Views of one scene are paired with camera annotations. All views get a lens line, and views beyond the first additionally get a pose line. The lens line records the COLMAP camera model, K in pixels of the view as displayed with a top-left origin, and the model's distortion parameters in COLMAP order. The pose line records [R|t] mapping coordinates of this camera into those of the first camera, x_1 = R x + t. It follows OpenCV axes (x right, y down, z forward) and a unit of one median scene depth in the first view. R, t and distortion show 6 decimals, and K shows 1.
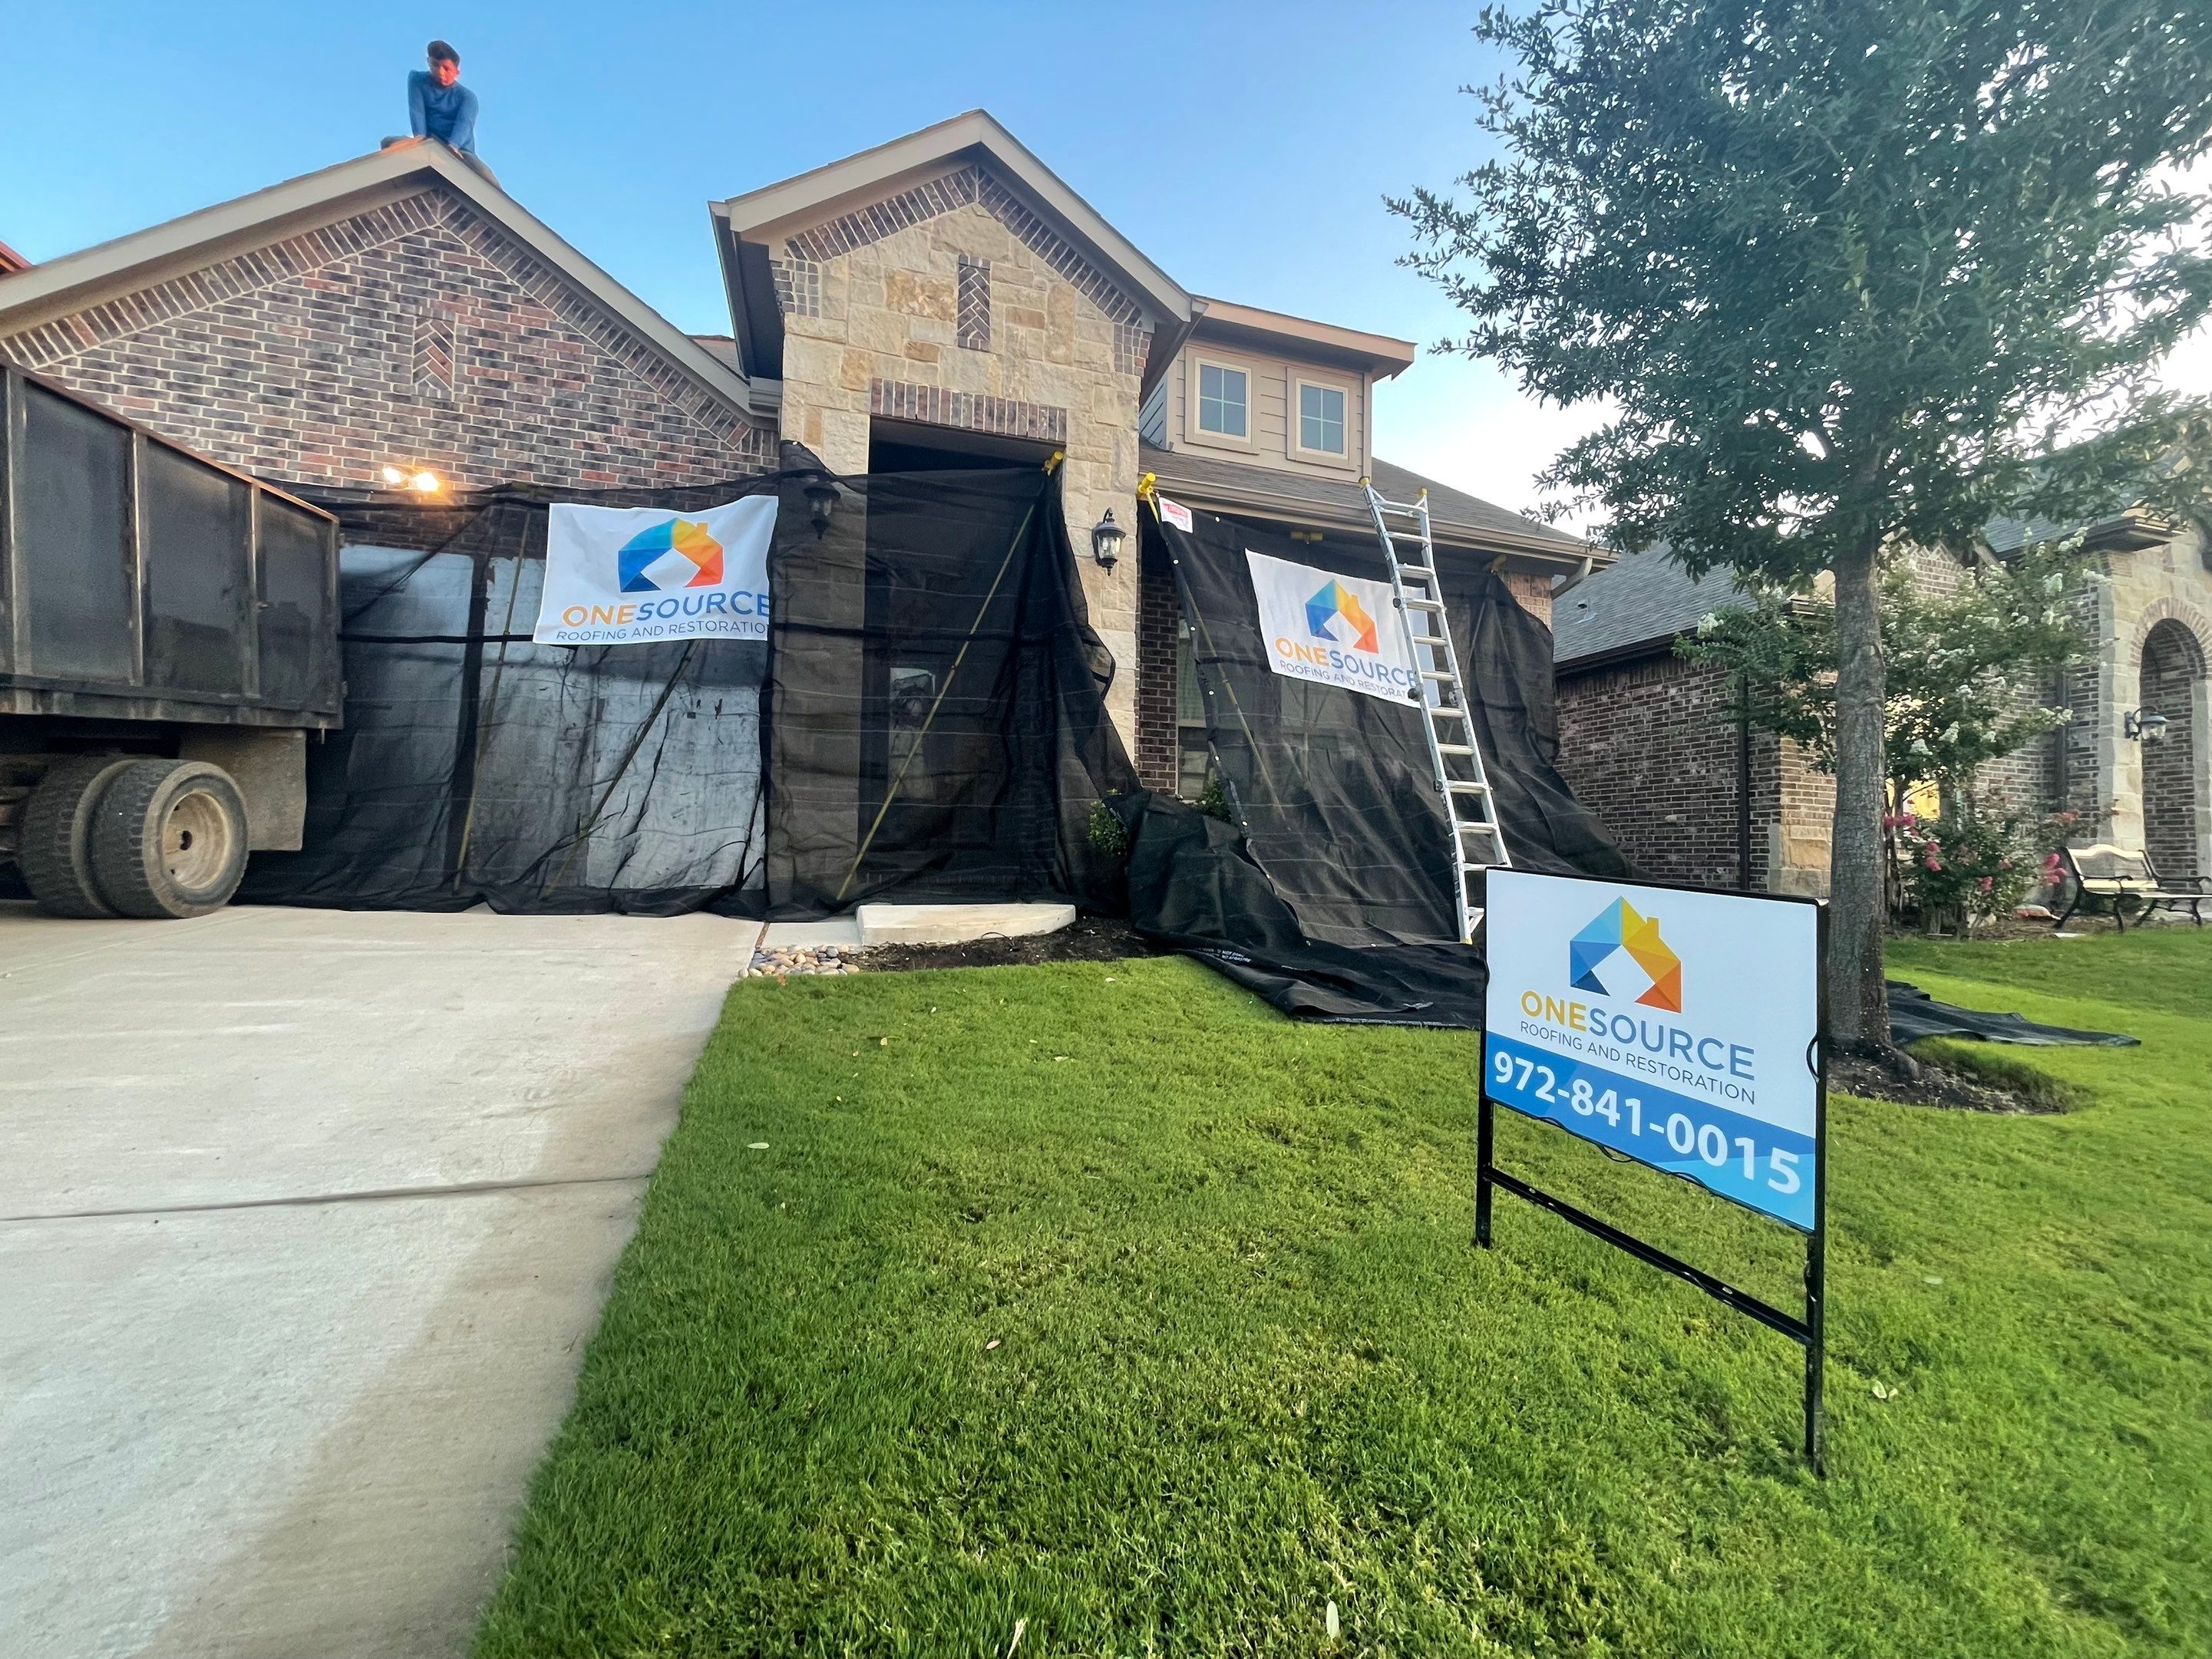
lens RADIAL K [[956.2, 0, 1112.8], [0, 956.2, 807.5], [0, 0, 1]] dist [0.013456, 0.000003]
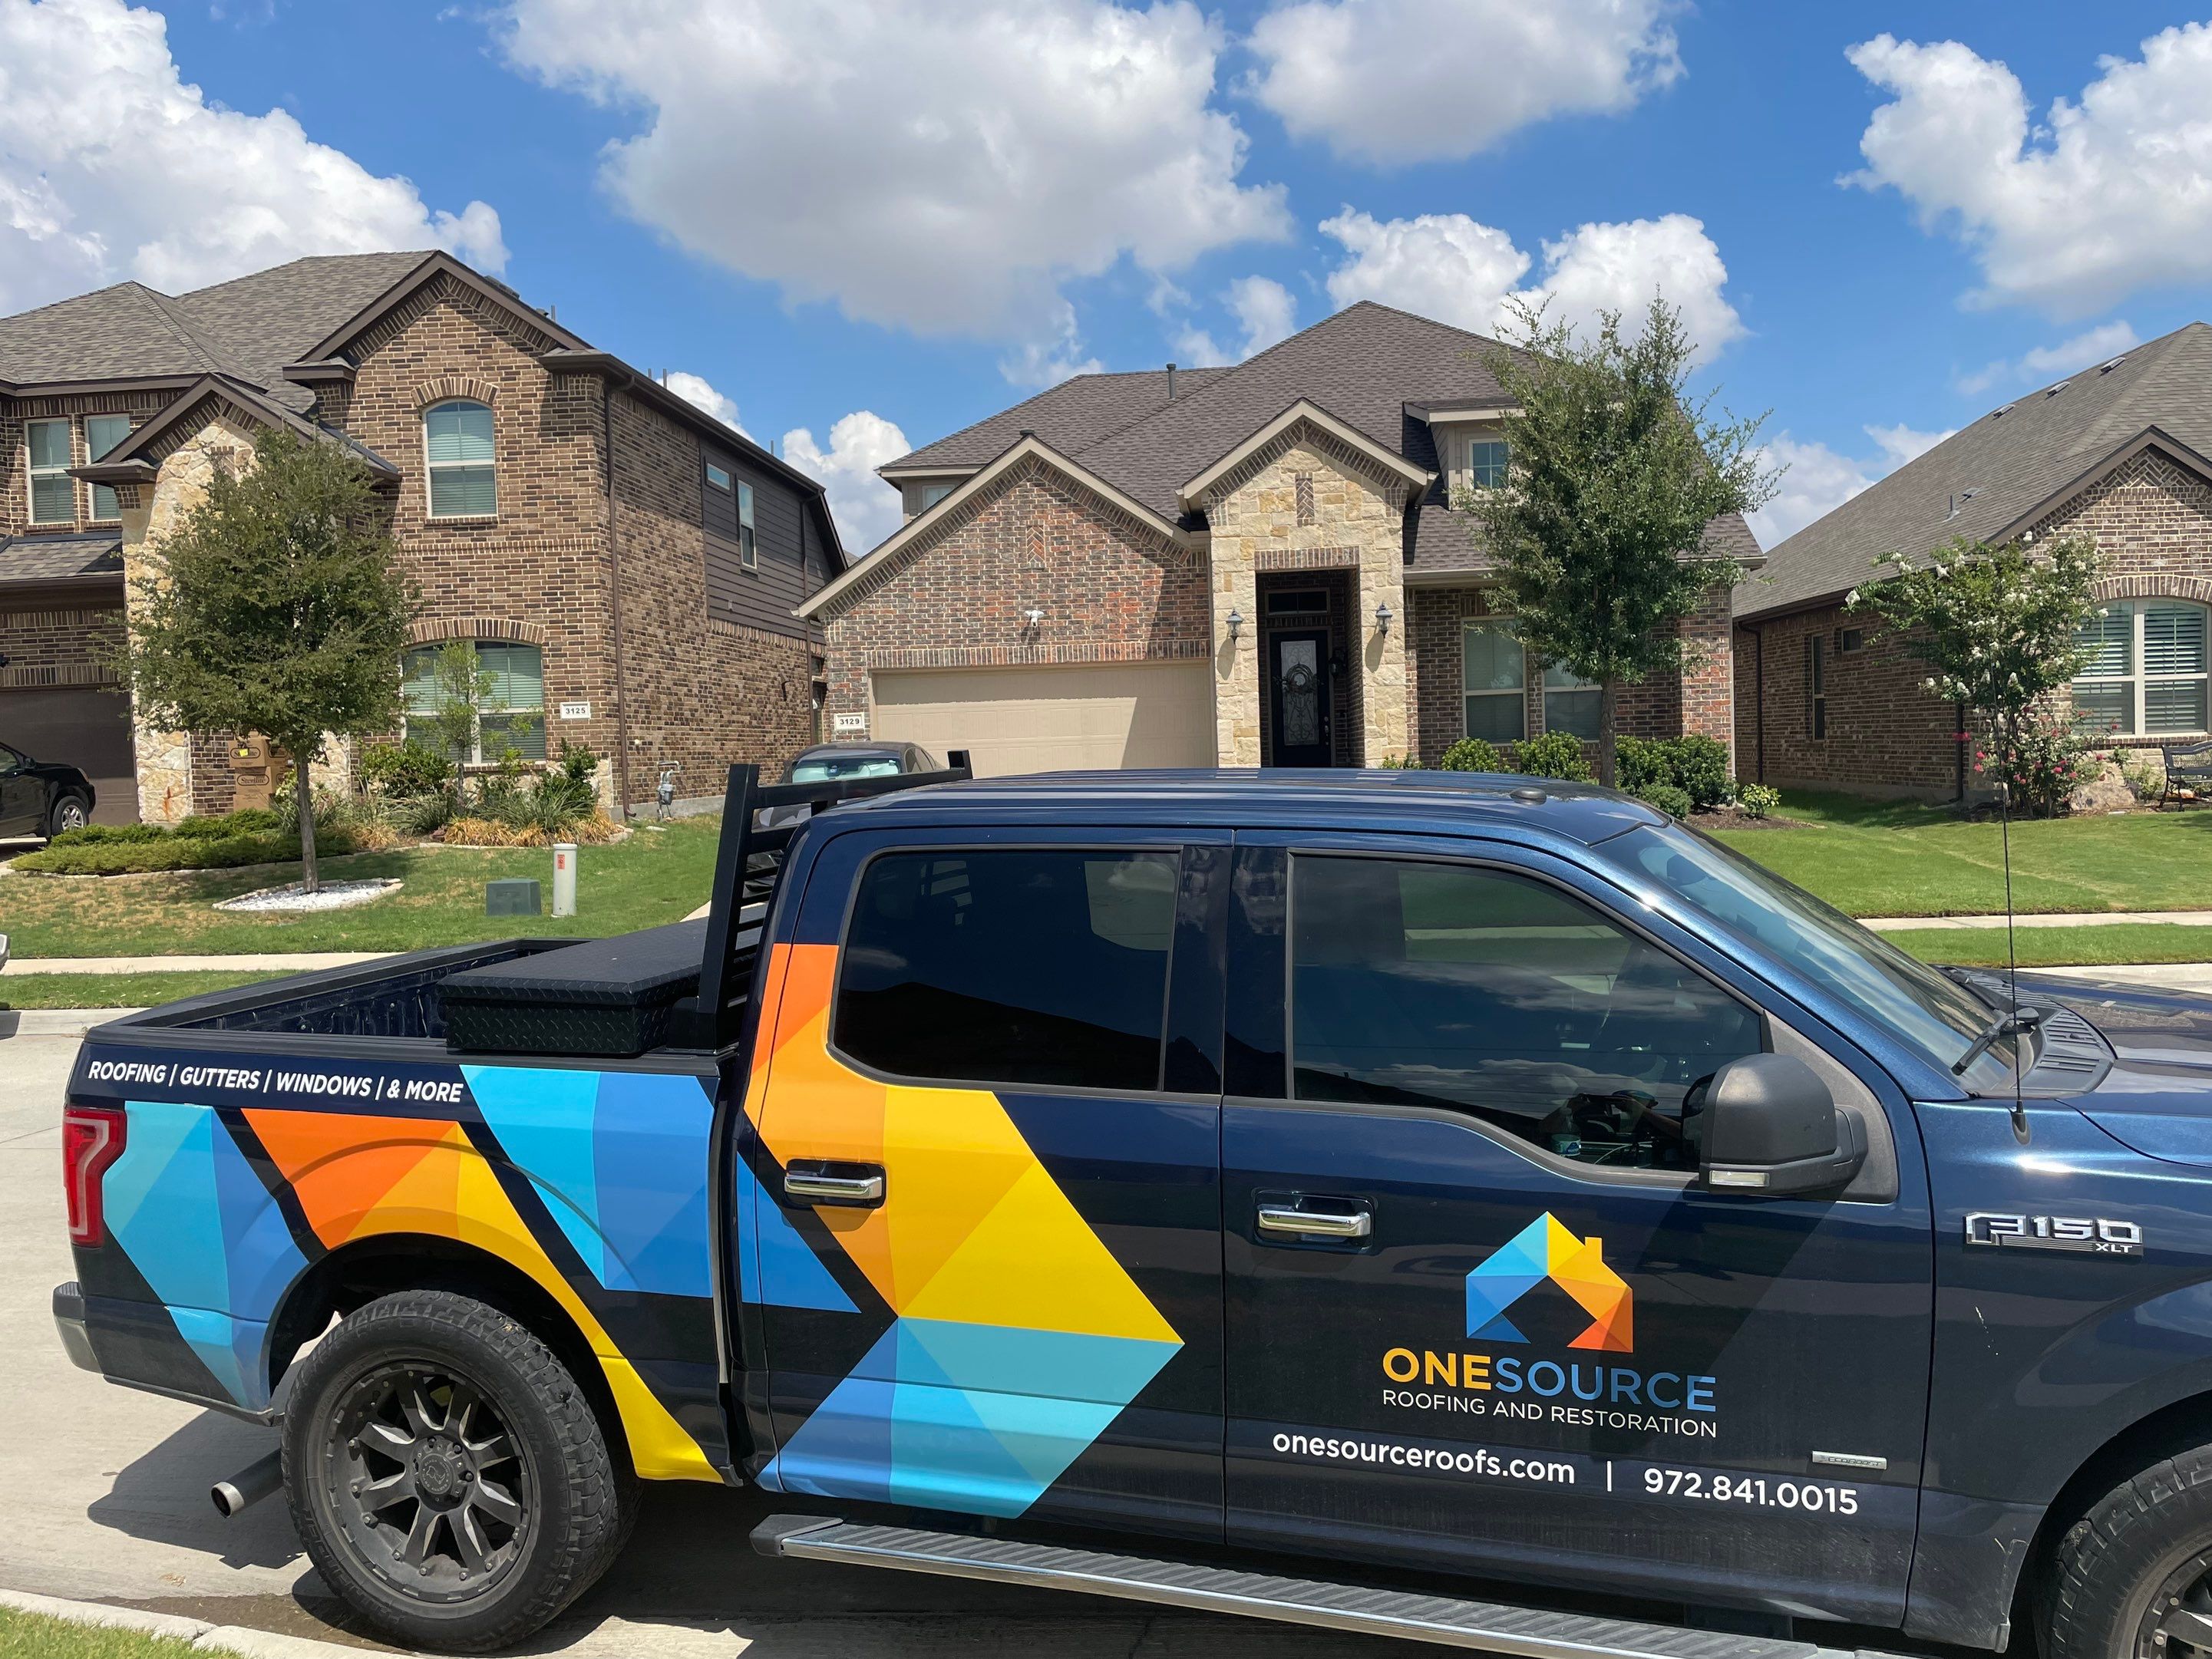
lens RADIAL K [[1656.8, 0, 1106.0], [0, 1656.8, 829.5], [0, 0, 1]] dist [0.044363, -0.000339]
pose [[0.928949, -0.035913, -0.368463, 0.640353], [0.074323, 0.993112, 0.090585, -0.199540], [0.362671, -0.111534, 0.925219, -2.124896]]
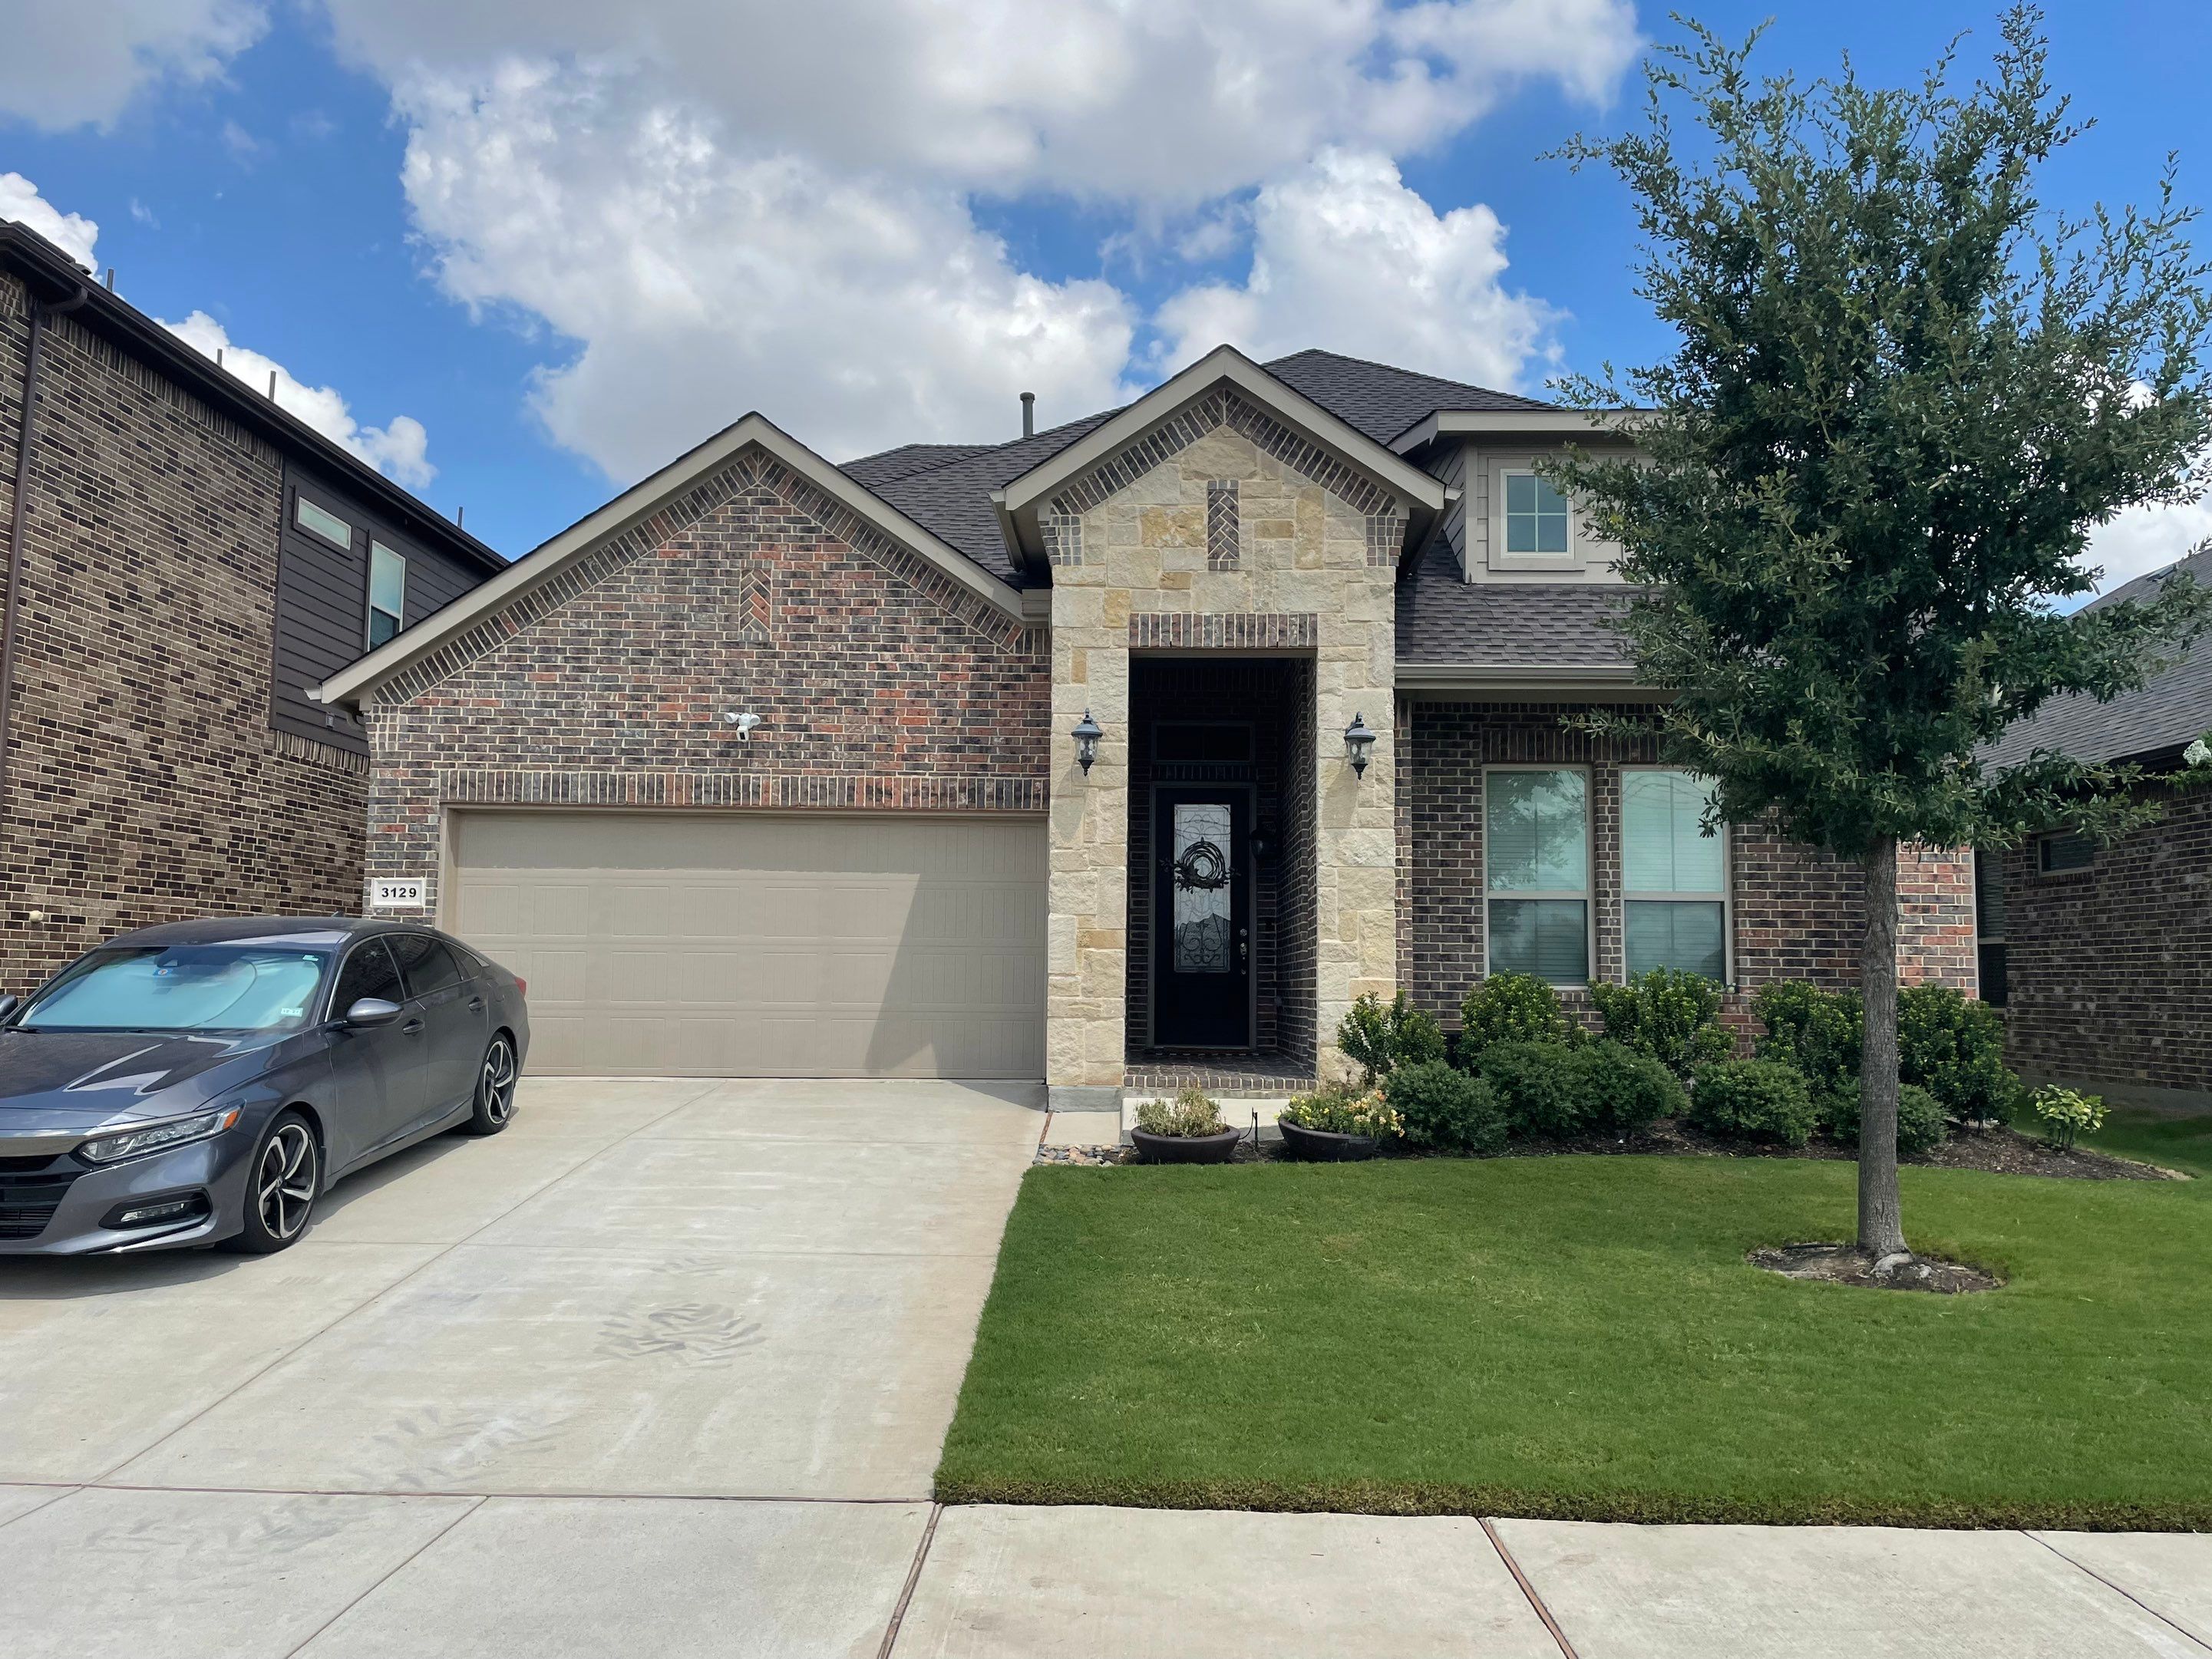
lens RADIAL K [[1755.5, 0, 1106.0], [0, 1755.5, 829.5], [0, 0, 1]] dist [0.057793, -0.000850]
pose [[0.951404, -0.037851, -0.305611, 0.293860], [0.025883, 0.998735, -0.043120, -0.113160], [0.306856, 0.033114, 0.951180, -0.810522]]
